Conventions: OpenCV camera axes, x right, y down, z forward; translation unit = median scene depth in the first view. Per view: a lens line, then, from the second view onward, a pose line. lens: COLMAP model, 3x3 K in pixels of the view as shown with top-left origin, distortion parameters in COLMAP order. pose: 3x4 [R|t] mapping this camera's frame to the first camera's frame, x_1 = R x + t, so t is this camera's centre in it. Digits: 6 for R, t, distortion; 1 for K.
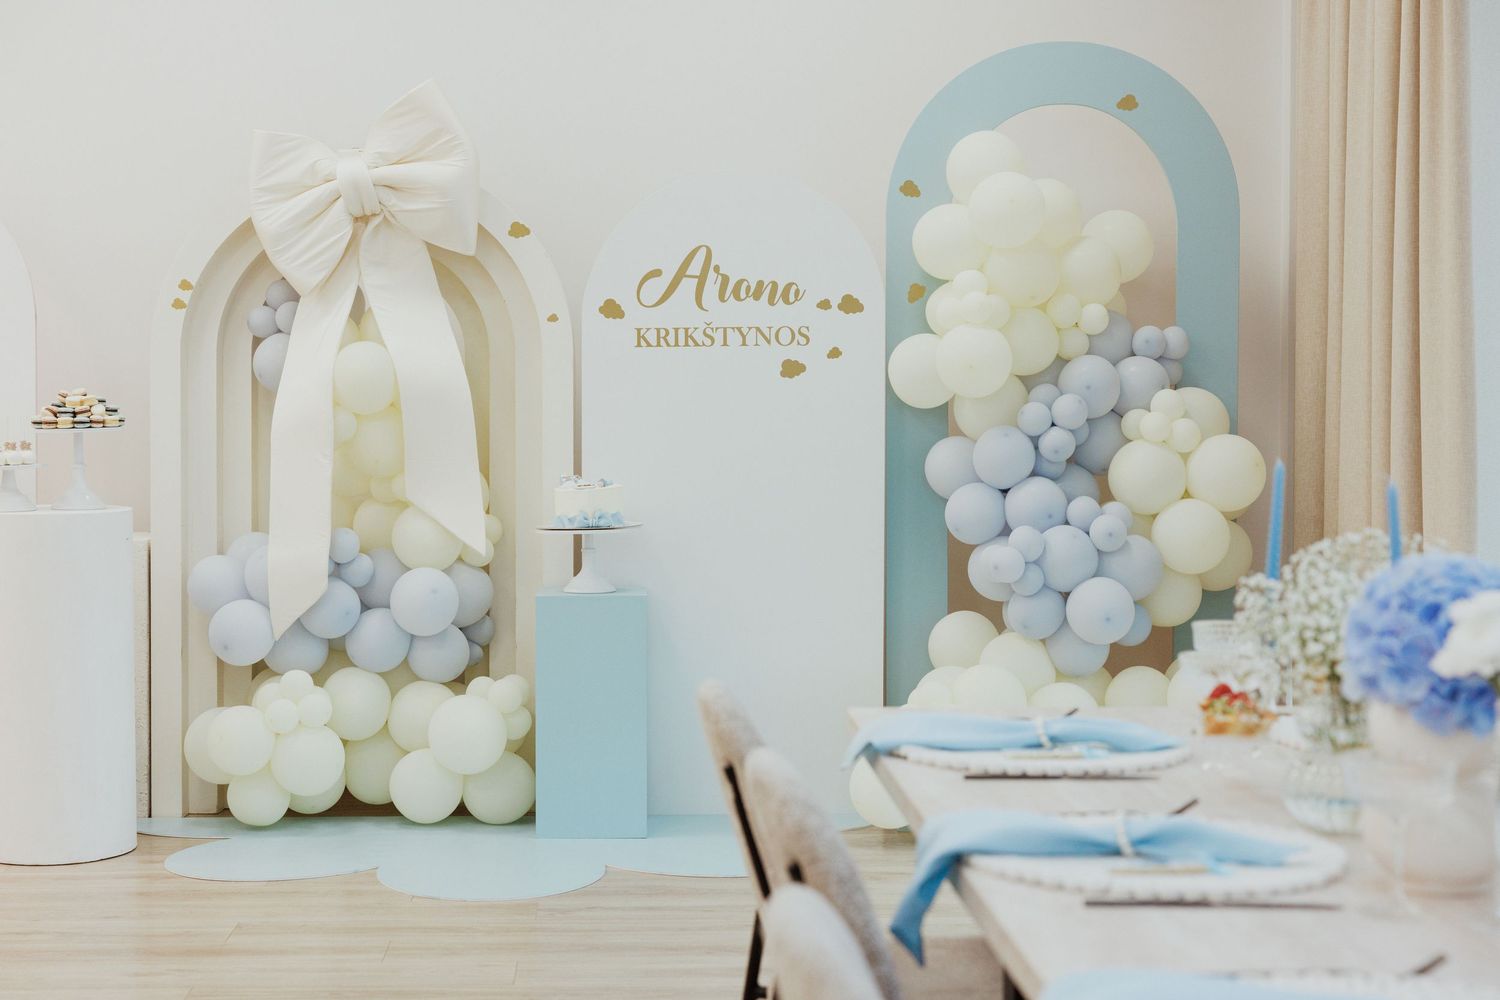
lens RADIAL K [[2357.1, 0, 750.0], [0, 2357.1, 500.0], [0, 0, 1]] dist [-0.005235, 0.021519]
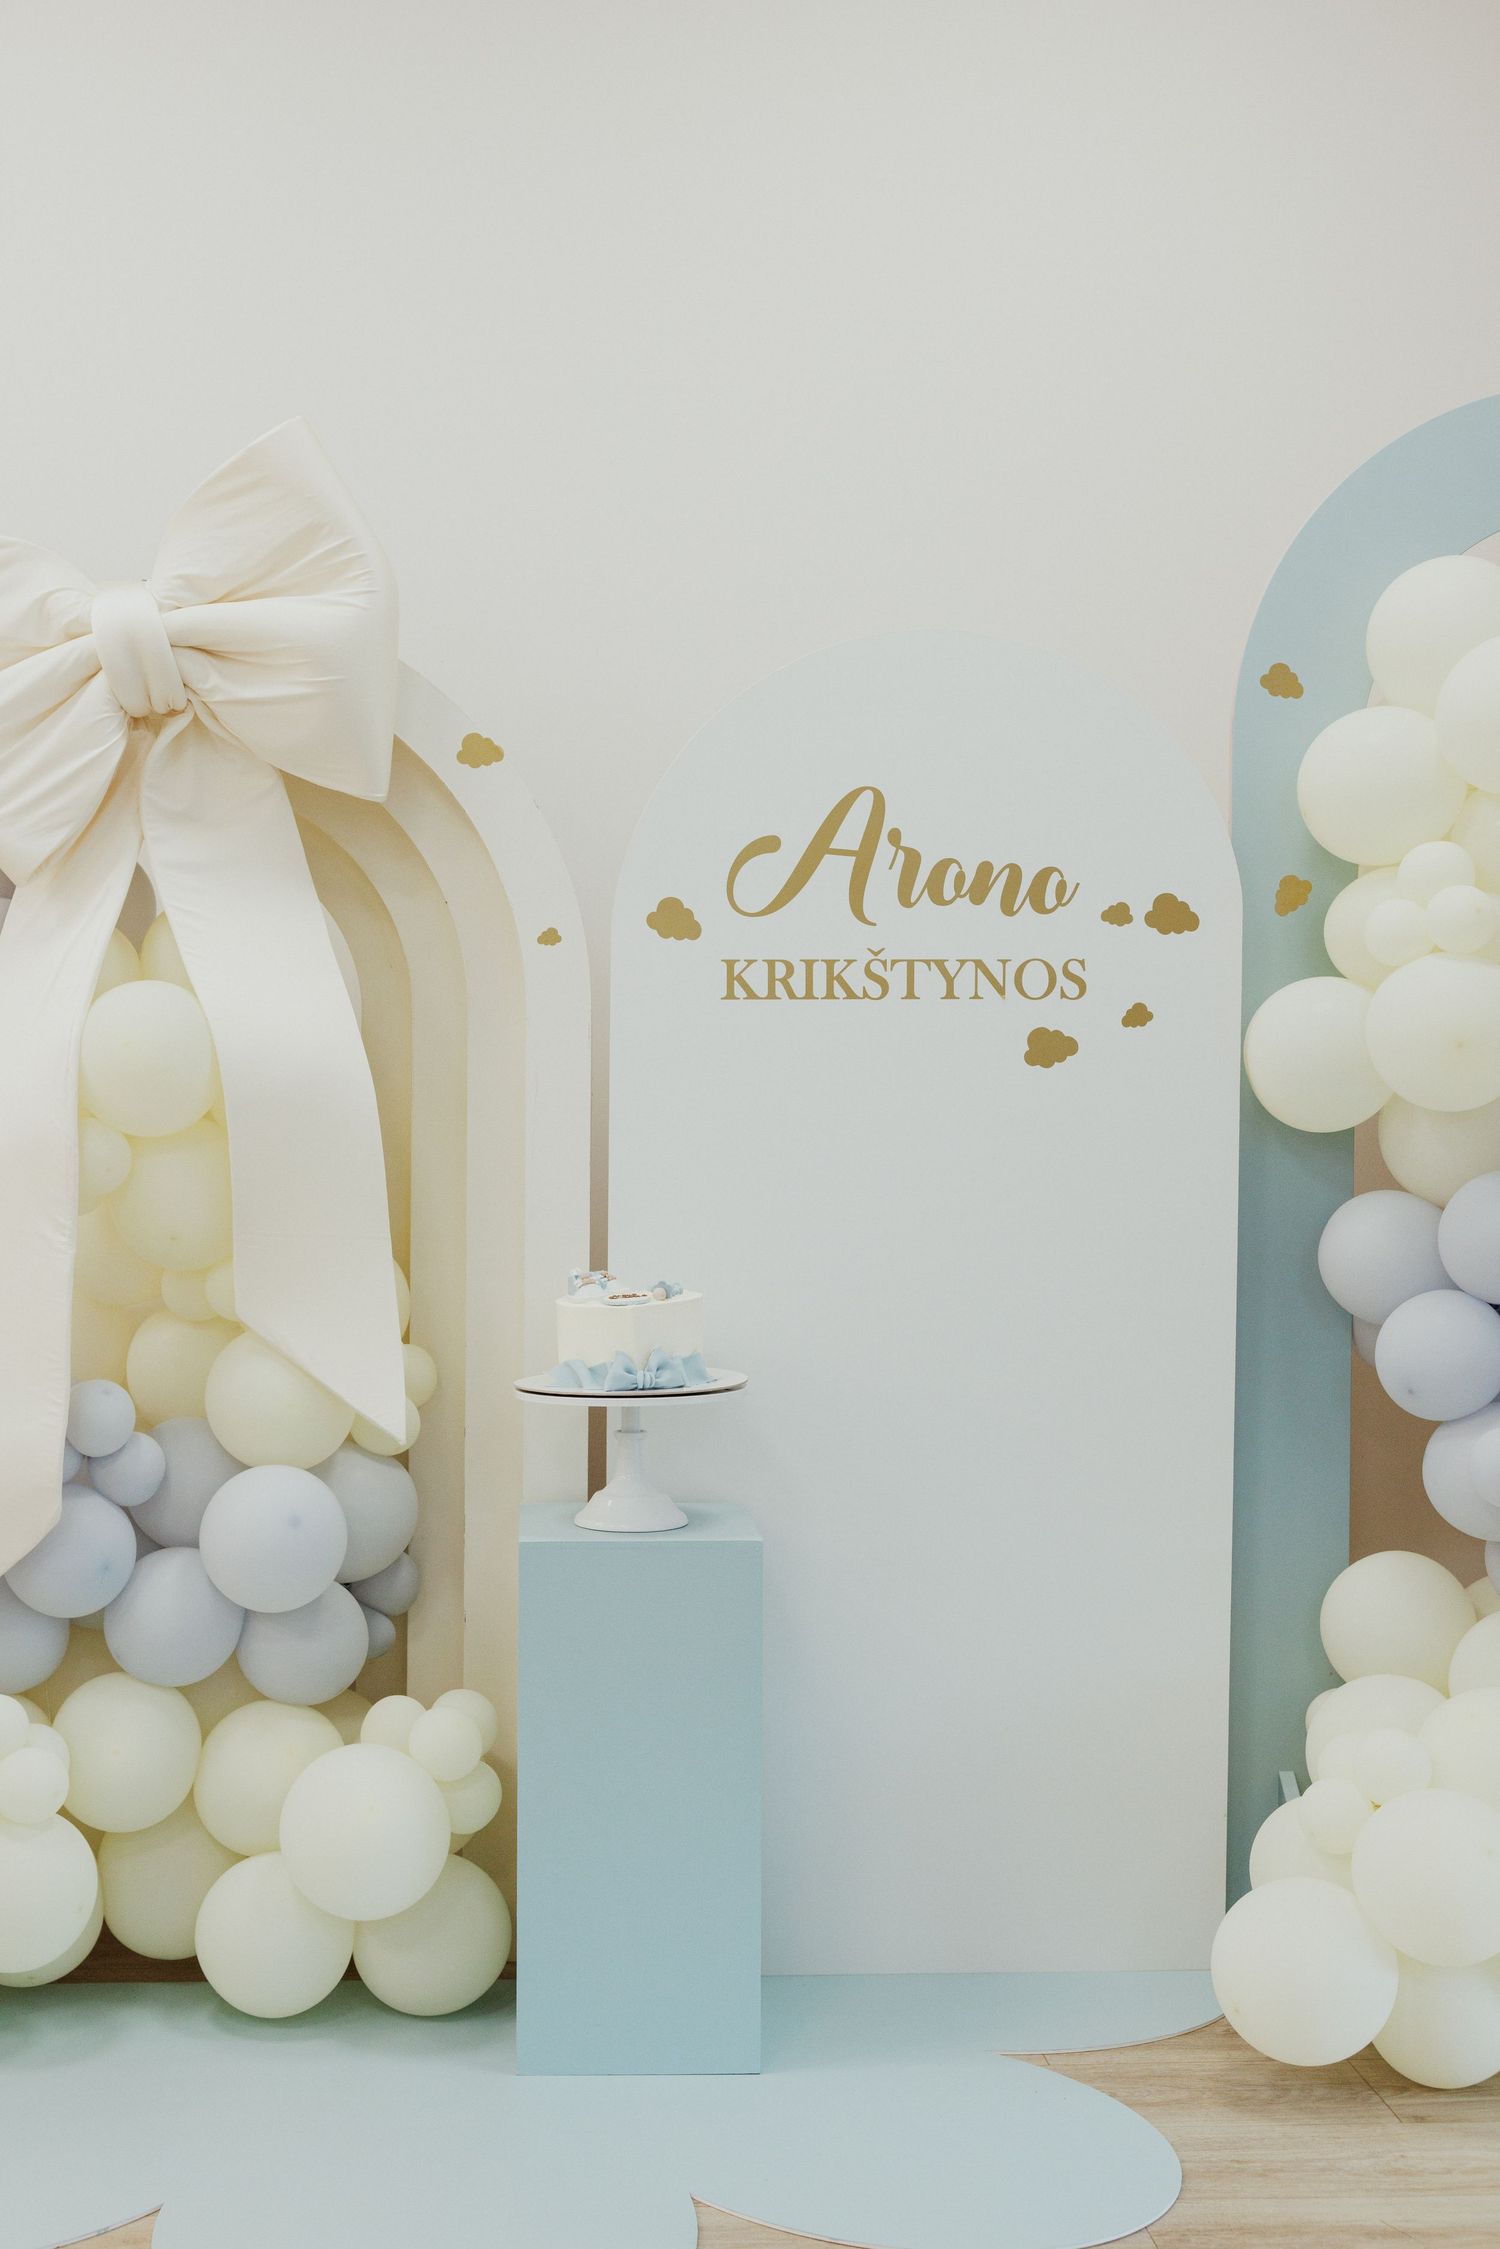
lens RADIAL K [[2691.7, 0, 747.2], [0, 2691.7, 1199.1], [0, 0, 1]] dist [-0.011541, -0.022362]
pose [[0.999409, 0.006863, 0.033691, -0.061825], [-0.006660, 0.999959, -0.006134, -0.021225], [-0.033732, 0.005906, 0.999413, 0.457215]]
